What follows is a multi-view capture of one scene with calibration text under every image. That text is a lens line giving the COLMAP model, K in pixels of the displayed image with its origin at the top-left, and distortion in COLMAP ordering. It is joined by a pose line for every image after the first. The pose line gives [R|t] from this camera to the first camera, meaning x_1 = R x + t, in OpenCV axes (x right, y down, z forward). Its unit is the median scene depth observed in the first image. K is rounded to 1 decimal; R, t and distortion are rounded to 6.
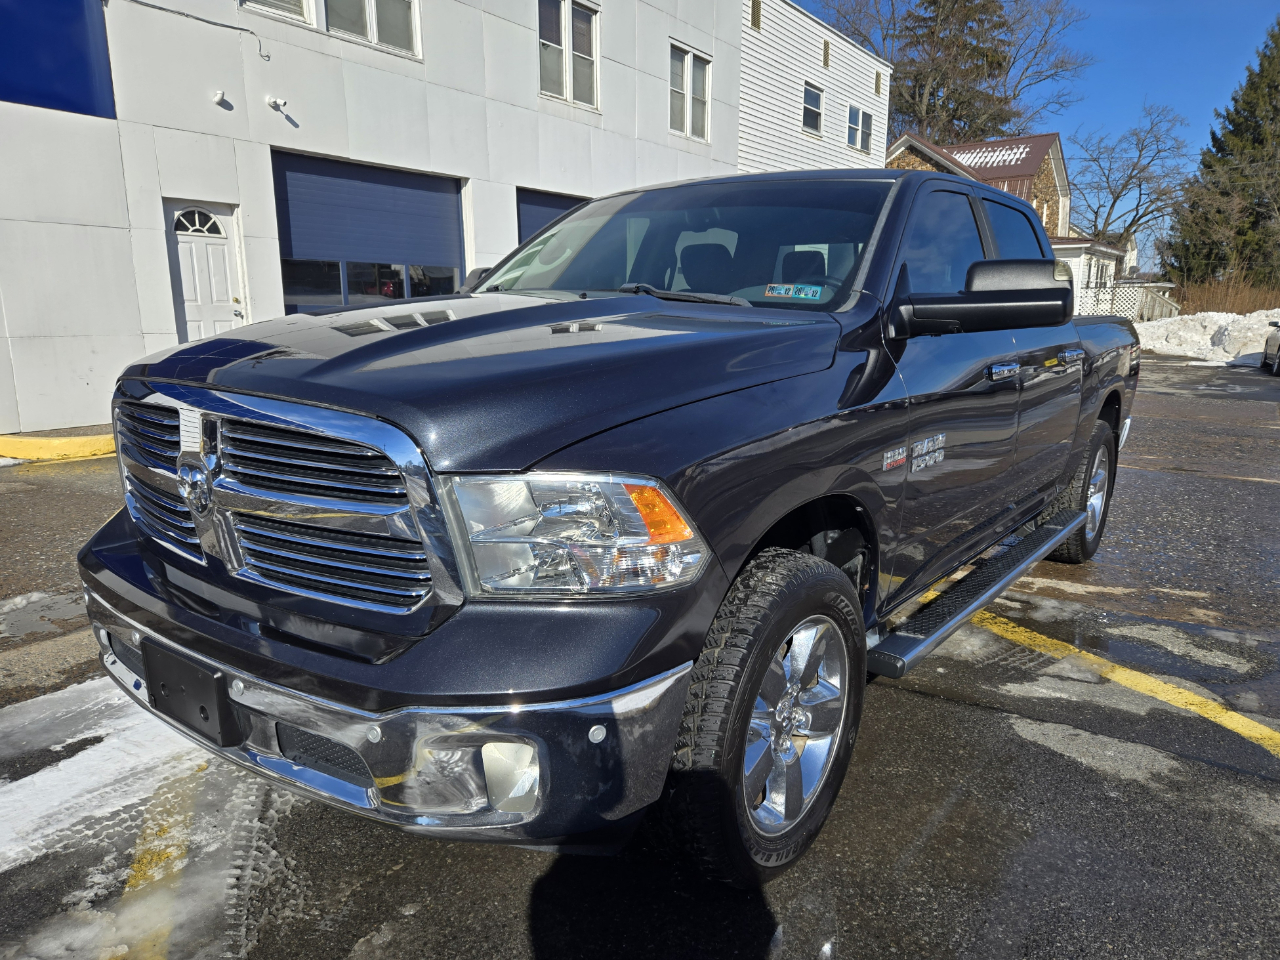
lens RADIAL K [[878.7, 0, 672.6], [0, 878.7, 479.1], [0, 0, 1]] dist [0.071954, -0.051079]
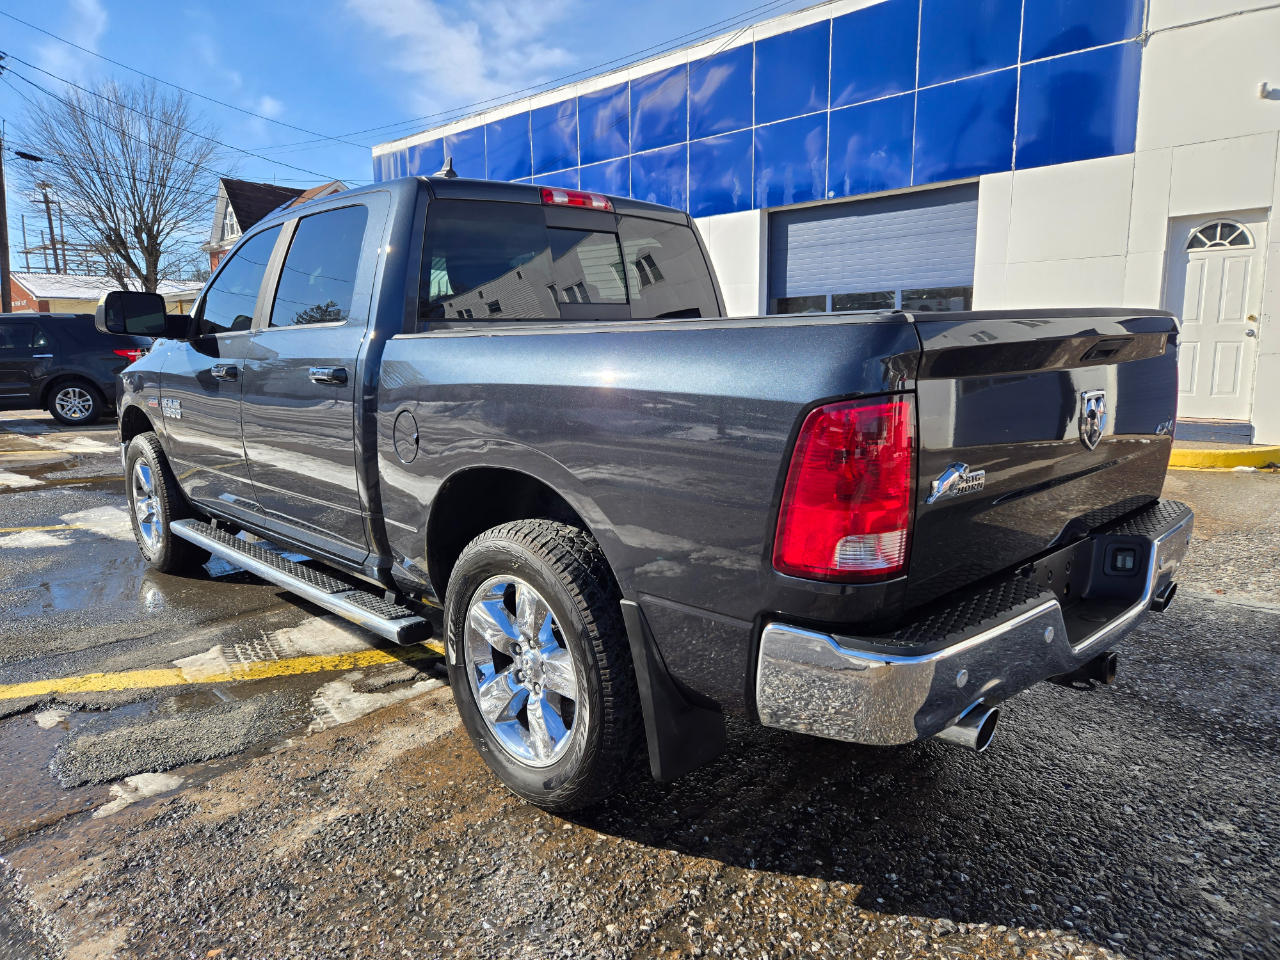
lens RADIAL K [[841.3, 0, 635.1], [0, 841.3, 481.7], [0, 0, 1]] dist [0.067869, -0.046112]
pose [[-0.174645, 0.160206, -0.971511, 0.493718], [-0.177106, 0.965471, 0.191048, -0.104742], [0.968572, 0.205426, -0.140241, 0.599184]]
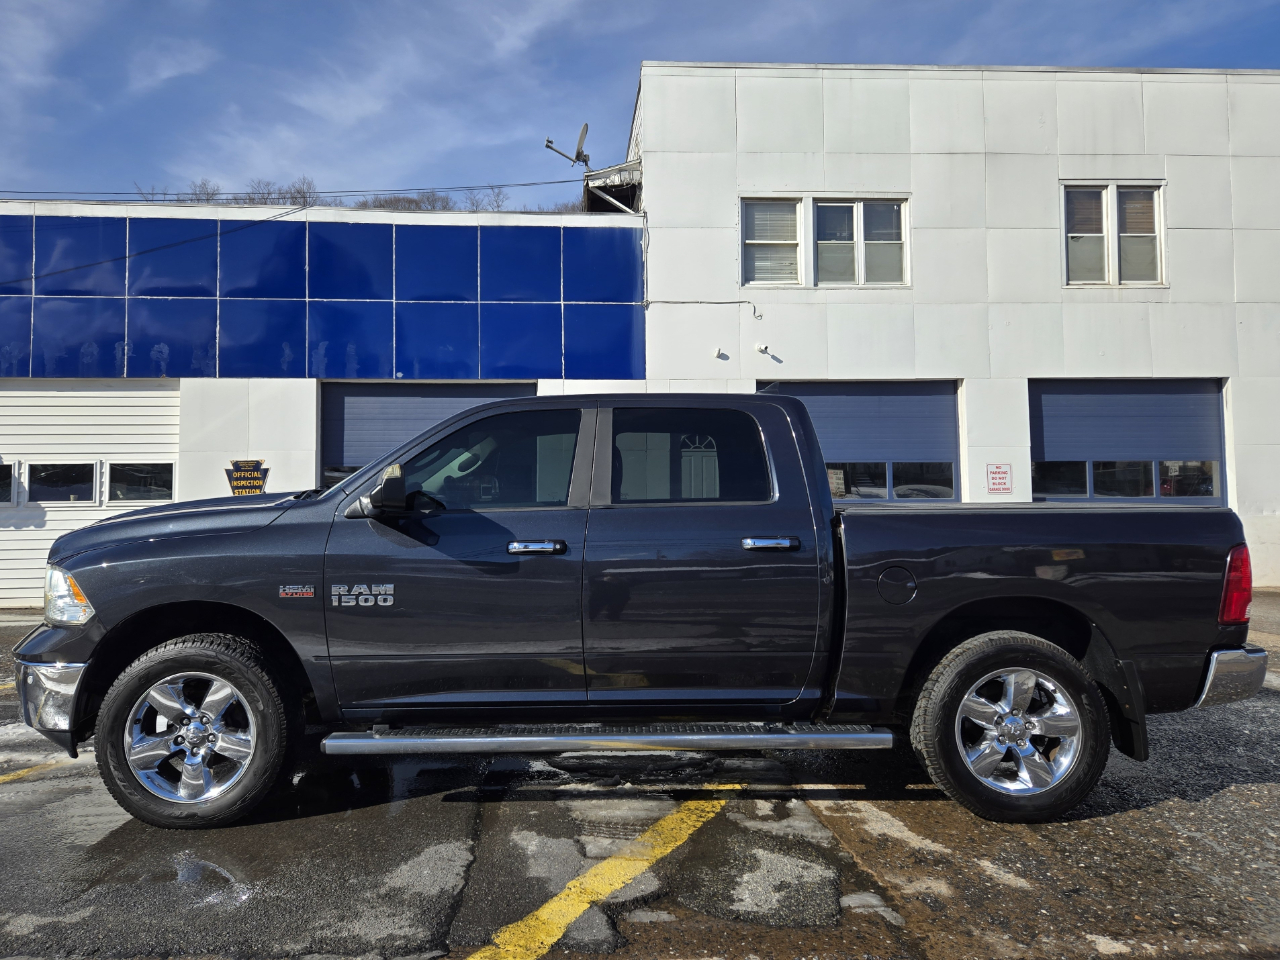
lens RADIAL K [[898.8, 0, 621.1], [0, 898.8, 449.1], [0, 0, 1]] dist [0.064661, -0.048503]
pose [[0.608095, -0.052946, -0.792096, 0.488022], [-0.145416, 0.973462, -0.176706, -0.017421], [0.780432, 0.222638, 0.584259, 0.115196]]
